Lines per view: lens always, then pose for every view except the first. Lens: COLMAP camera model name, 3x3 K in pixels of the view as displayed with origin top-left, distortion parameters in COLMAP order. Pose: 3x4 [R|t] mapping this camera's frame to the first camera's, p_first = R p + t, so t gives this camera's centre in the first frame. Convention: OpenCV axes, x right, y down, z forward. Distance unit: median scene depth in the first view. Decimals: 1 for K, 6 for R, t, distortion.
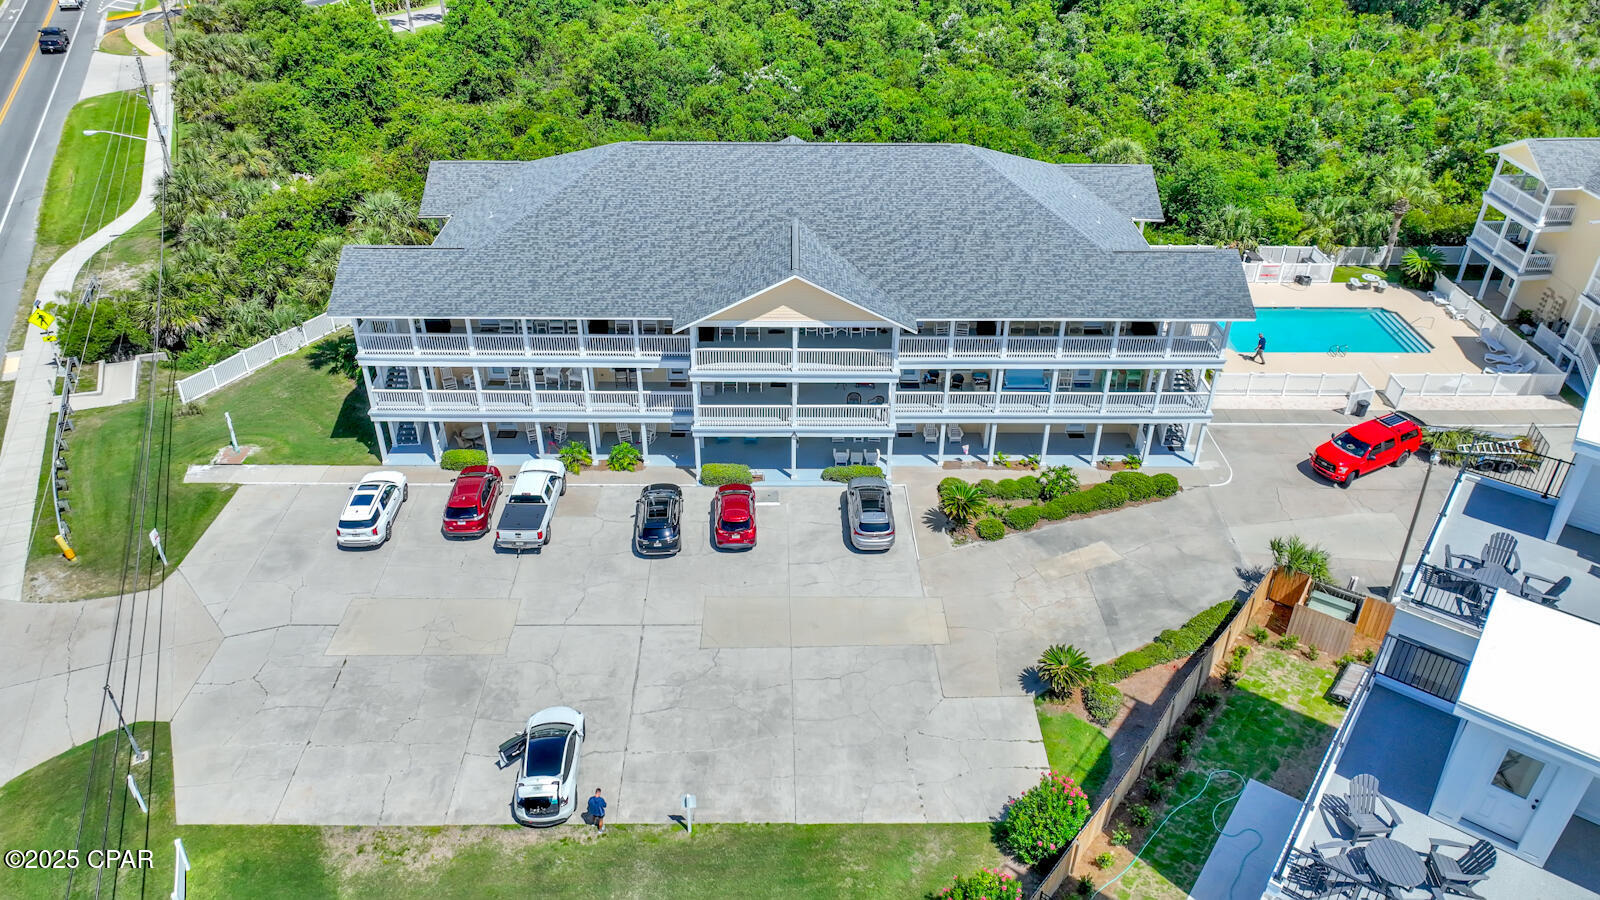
lens RADIAL K [[1135.6, 0, 800.9], [0, 1135.6, 423.6], [0, 0, 1]] dist [0.001940, 0.000234]
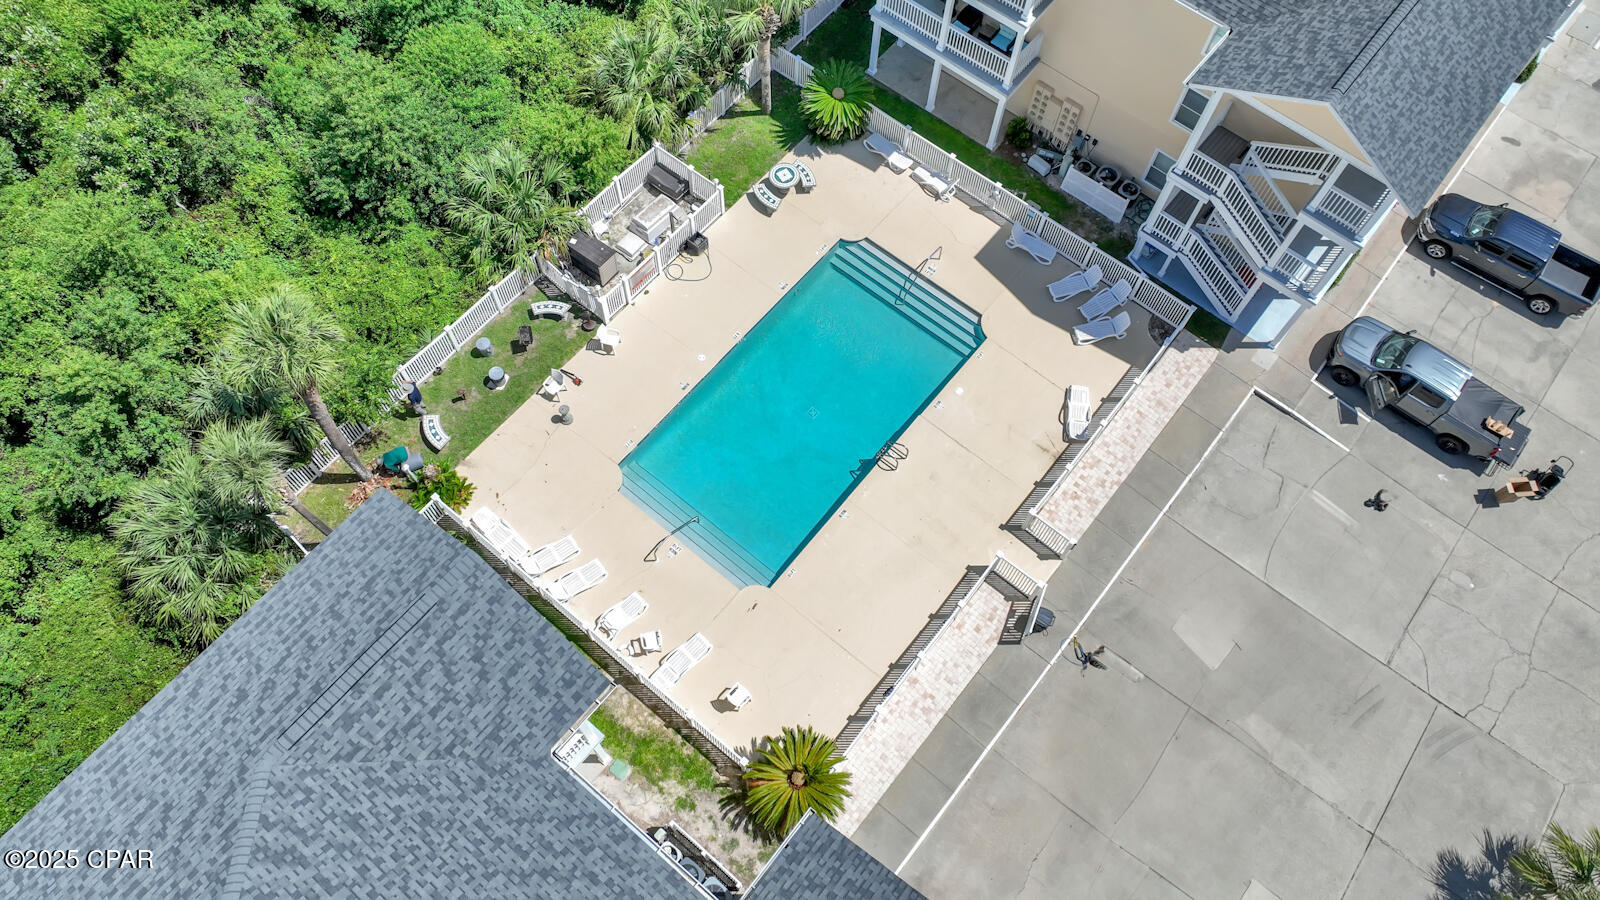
lens RADIAL K [[1130.6, 0, 801.2], [0, 1130.6, 424.0], [0, 0, 1]] dist [-0.000020, 0.001557]
pose [[0.642506, -0.689056, 0.335244, 0.339051], [0.386491, 0.669175, 0.634689, -0.536438], [-0.661673, -0.278223, 0.696262, 0.811560]]
